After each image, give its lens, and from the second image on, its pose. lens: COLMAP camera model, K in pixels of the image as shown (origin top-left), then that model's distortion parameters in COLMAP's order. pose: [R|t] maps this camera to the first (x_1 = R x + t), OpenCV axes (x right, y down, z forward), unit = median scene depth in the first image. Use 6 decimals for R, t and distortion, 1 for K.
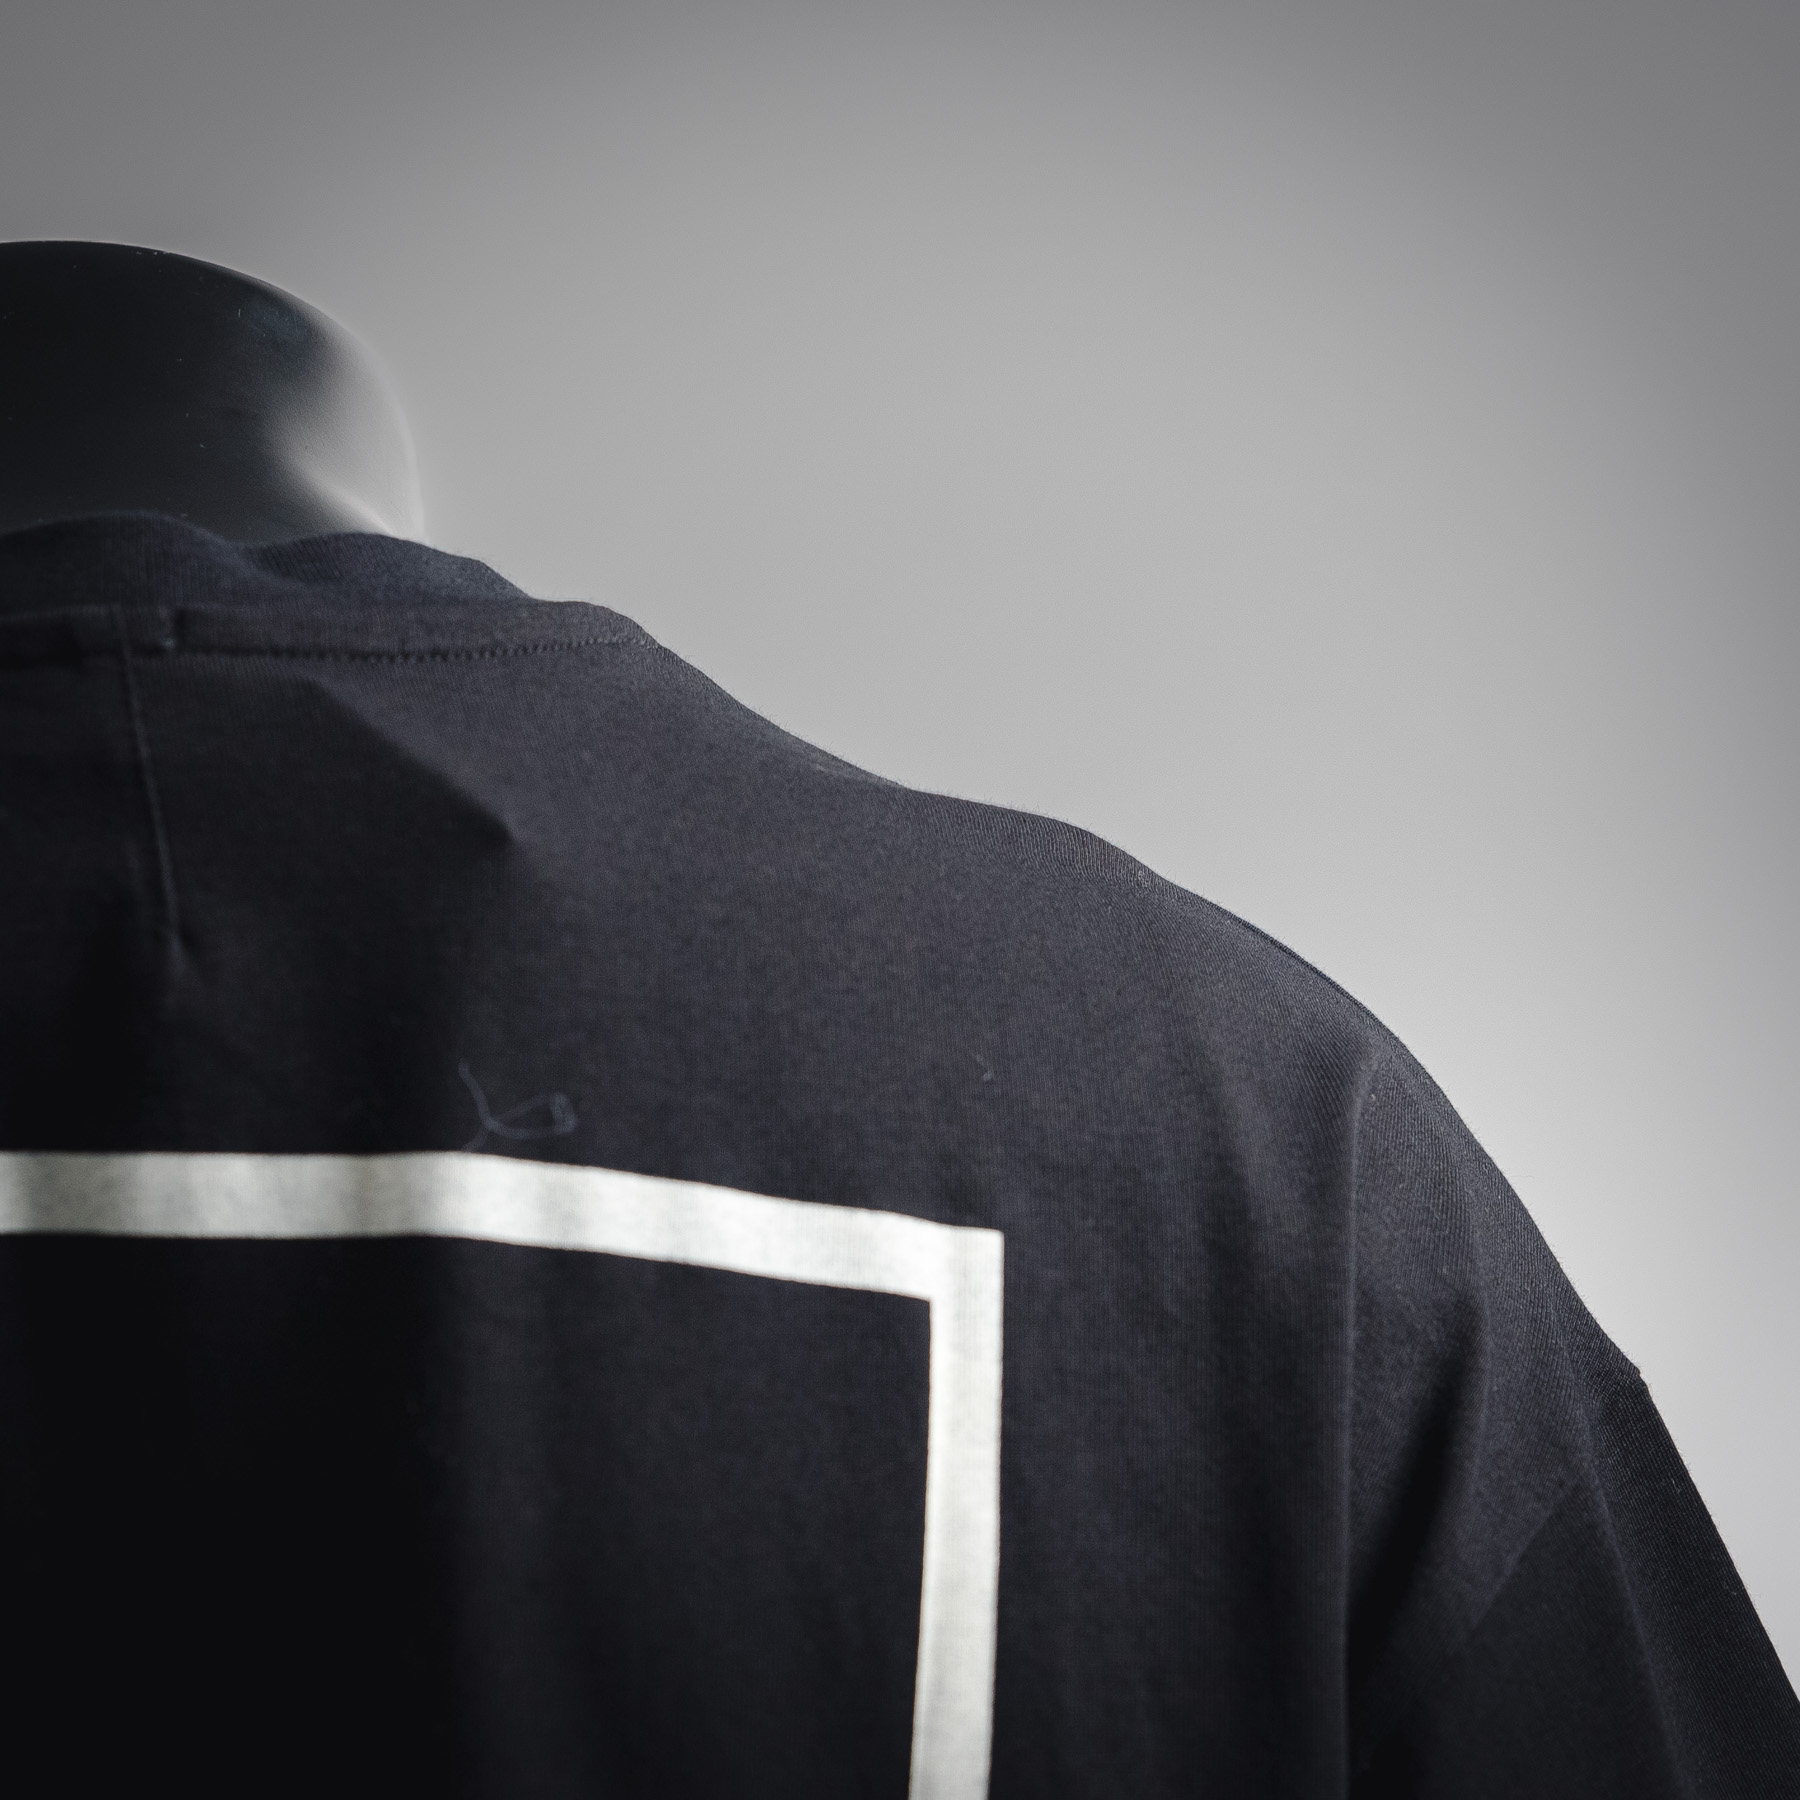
lens RADIAL K [[5035.9, 0, 900.2], [0, 5035.9, 896.2], [0, 0, 1]] dist [0.410419, 0.000000]
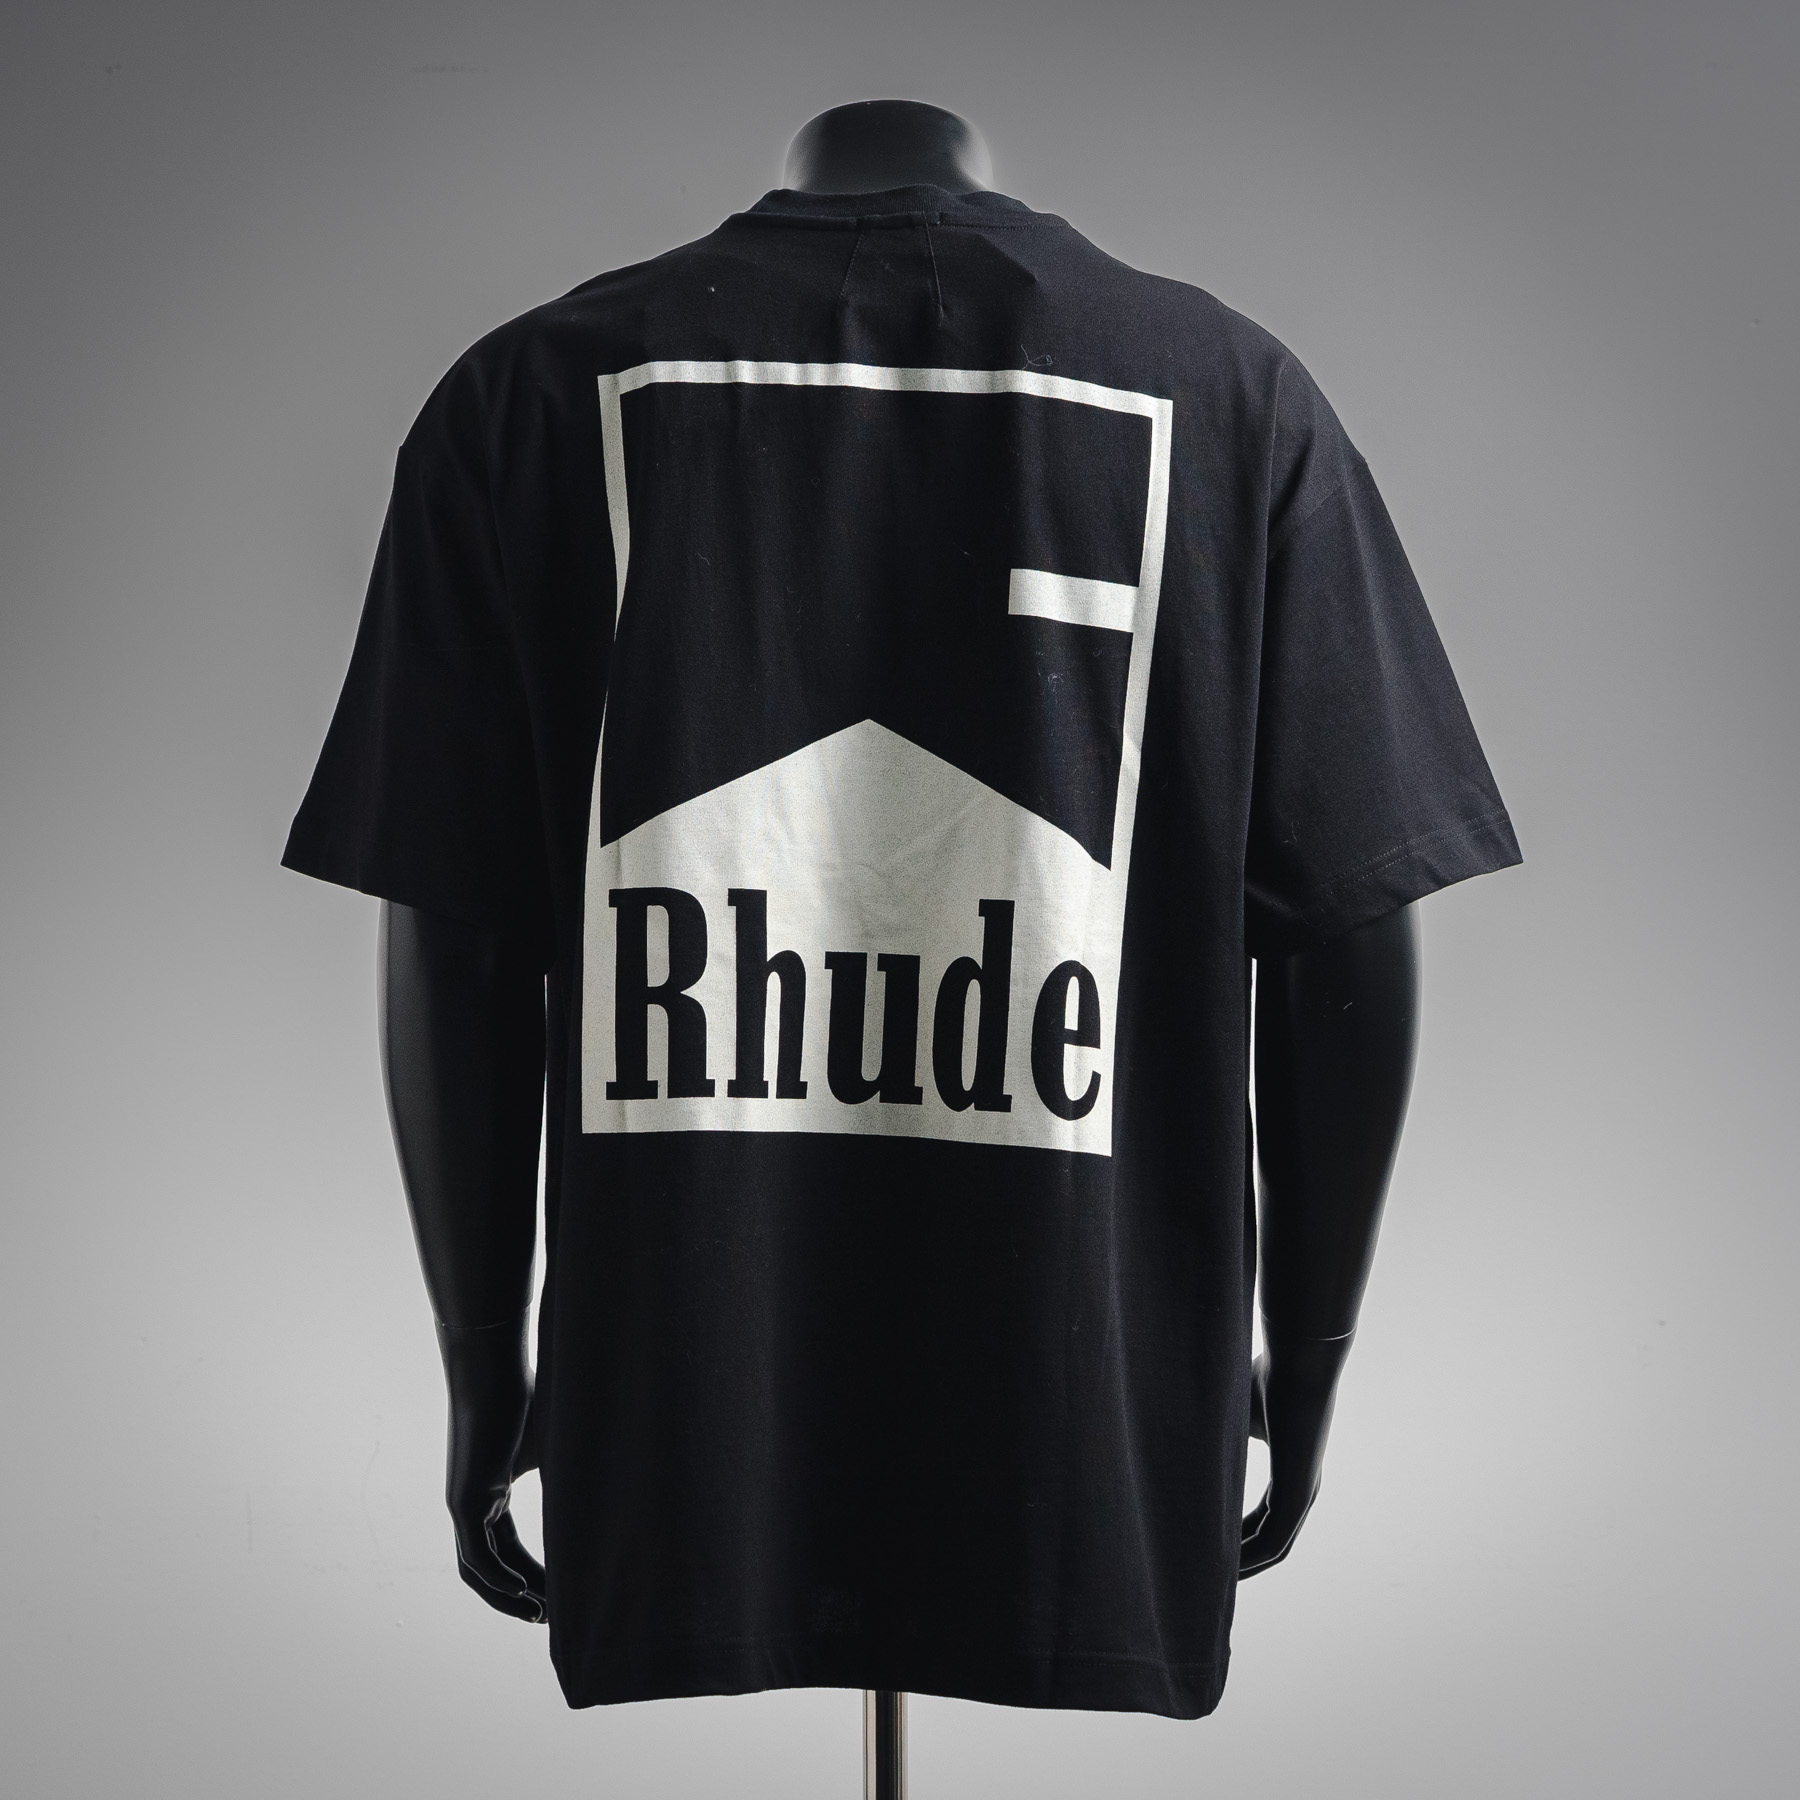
lens RADIAL K [[5035.9, 0, 905.5], [0, 5035.9, 908.1], [0, 0, 1]] dist [0.410419, 0.000000]
pose [[0.999373, 0.025284, -0.024781, -0.068076], [-0.023683, 0.997740, 0.062881, 0.199344], [0.026315, -0.062255, 0.997713, -2.479164]]
